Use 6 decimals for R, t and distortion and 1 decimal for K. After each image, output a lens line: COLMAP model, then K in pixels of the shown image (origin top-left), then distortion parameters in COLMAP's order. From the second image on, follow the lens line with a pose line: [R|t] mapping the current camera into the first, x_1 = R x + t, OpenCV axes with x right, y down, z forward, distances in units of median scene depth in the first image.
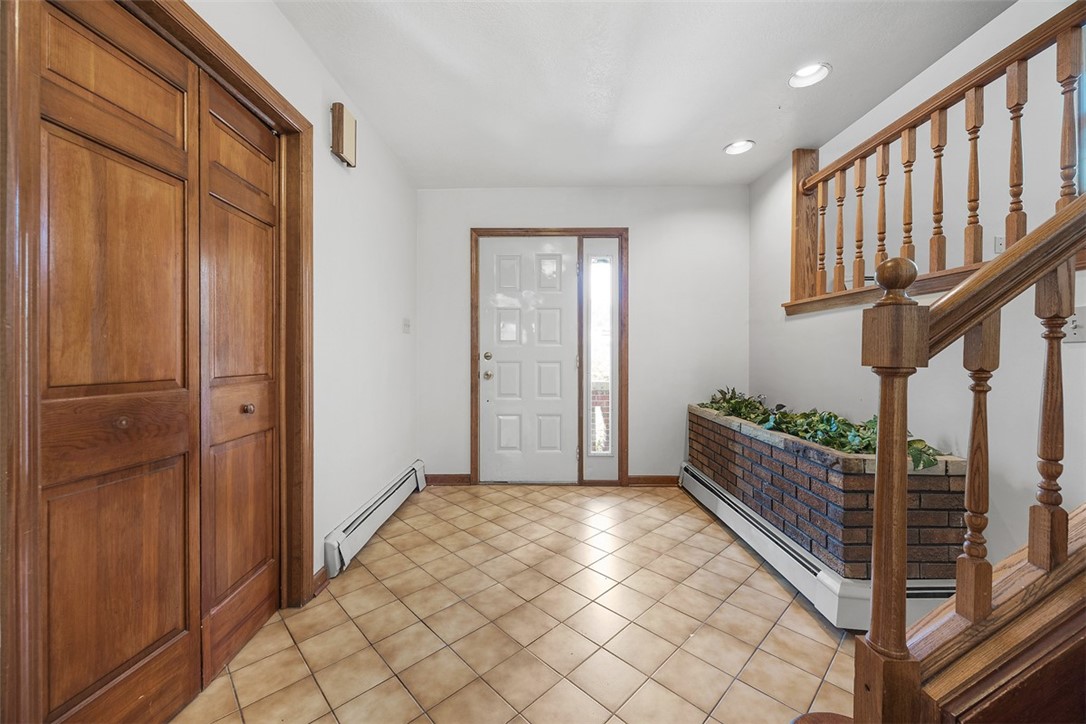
lens RADIAL K [[414.4, 0, 535.6], [0, 414.4, 357.1], [0, 0, 1]] dist [-0.007026, 0.000464]
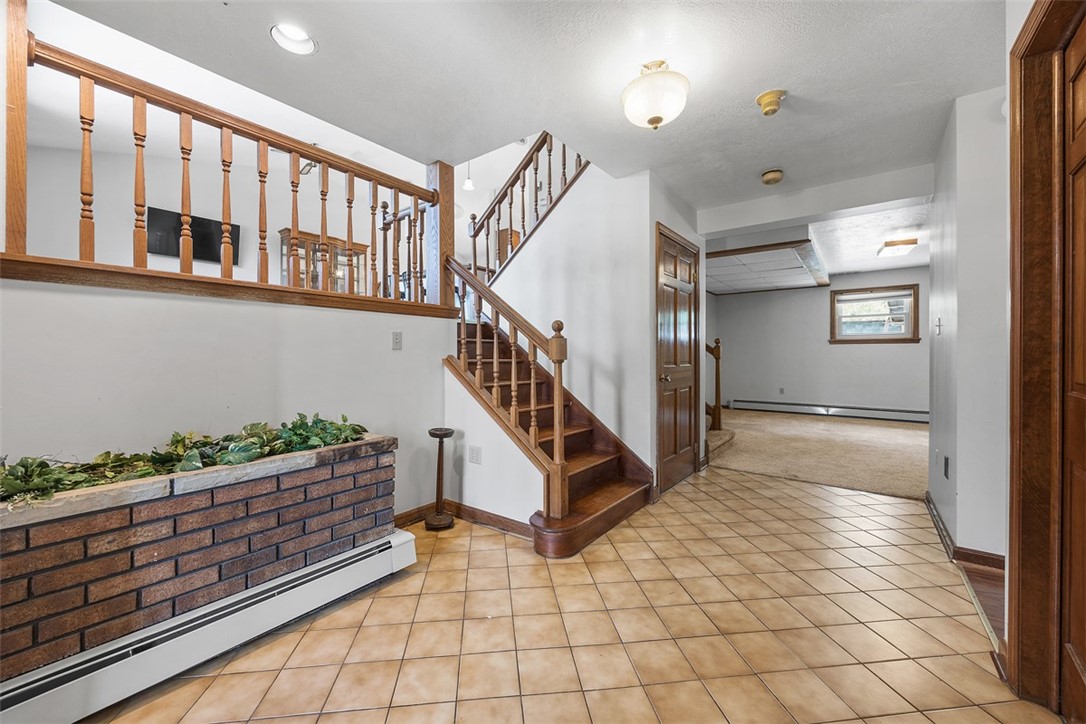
lens RADIAL K [[414.4, 0, 538.9], [0, 414.4, 353.7], [0, 0, 1]] dist [-0.007026, 0.000464]
pose [[-0.801939, -0.005056, 0.597384, -0.211451], [-0.002102, 0.999982, 0.005641, -0.012775], [-0.597402, 0.003268, -0.801935, 1.032709]]
